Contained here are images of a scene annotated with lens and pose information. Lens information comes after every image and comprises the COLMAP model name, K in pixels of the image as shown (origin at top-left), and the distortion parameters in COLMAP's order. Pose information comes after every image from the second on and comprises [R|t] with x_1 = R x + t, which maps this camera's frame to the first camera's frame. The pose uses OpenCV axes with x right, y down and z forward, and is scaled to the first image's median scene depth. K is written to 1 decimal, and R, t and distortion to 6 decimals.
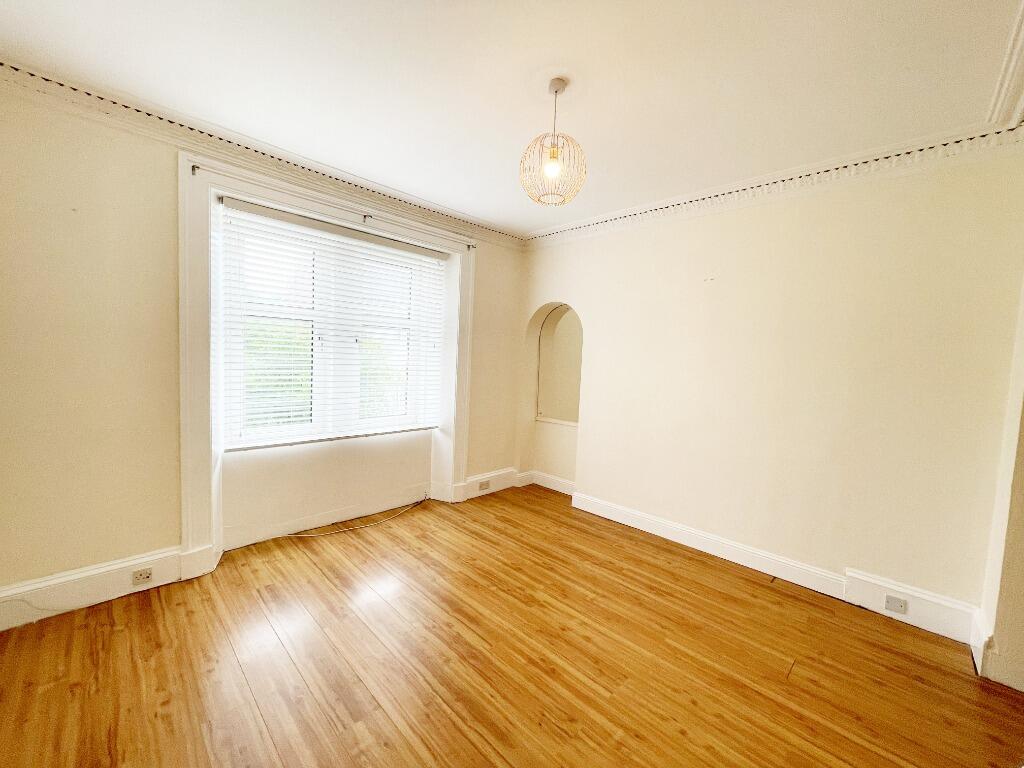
lens RADIAL K [[407.3, 0, 512.0], [0, 407.3, 384.0], [0, 0, 1]] dist [-0.011805, 0.001143]
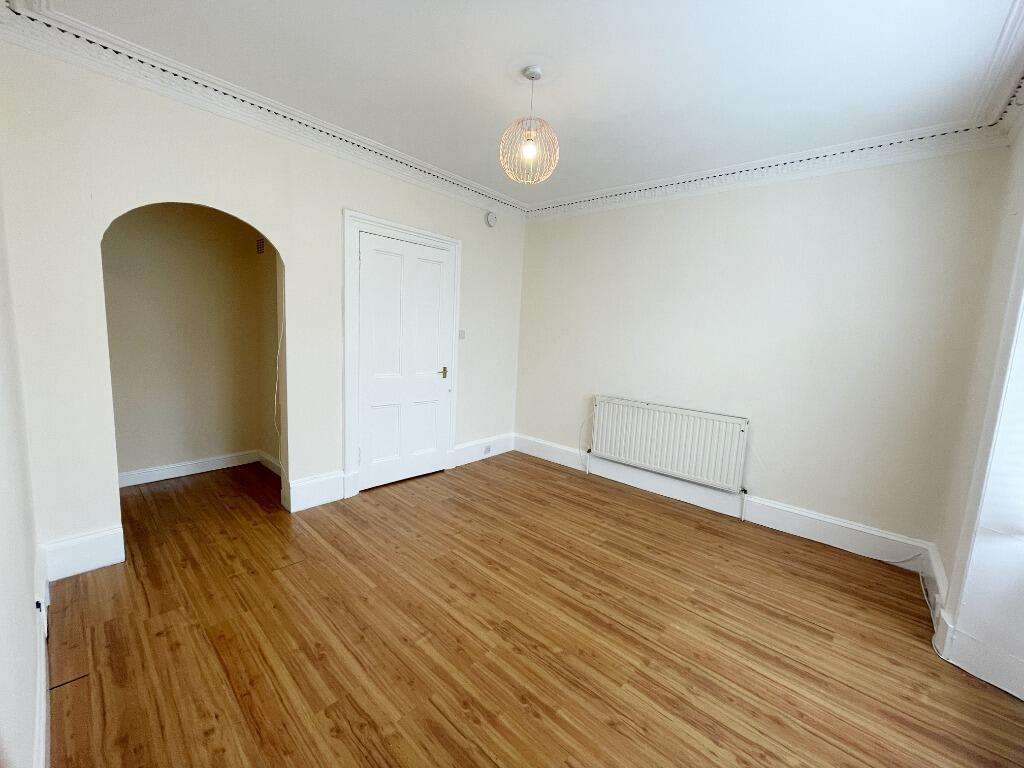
lens RADIAL K [[407.3, 0, 512.0], [0, 407.3, 384.0], [0, 0, 1]] dist [-0.011805, 0.001143]
pose [[-0.994768, -0.084393, -0.057572, 0.126672], [-0.094327, 0.975168, 0.200376, -0.101405], [0.039232, 0.204759, -0.978026, 1.777960]]
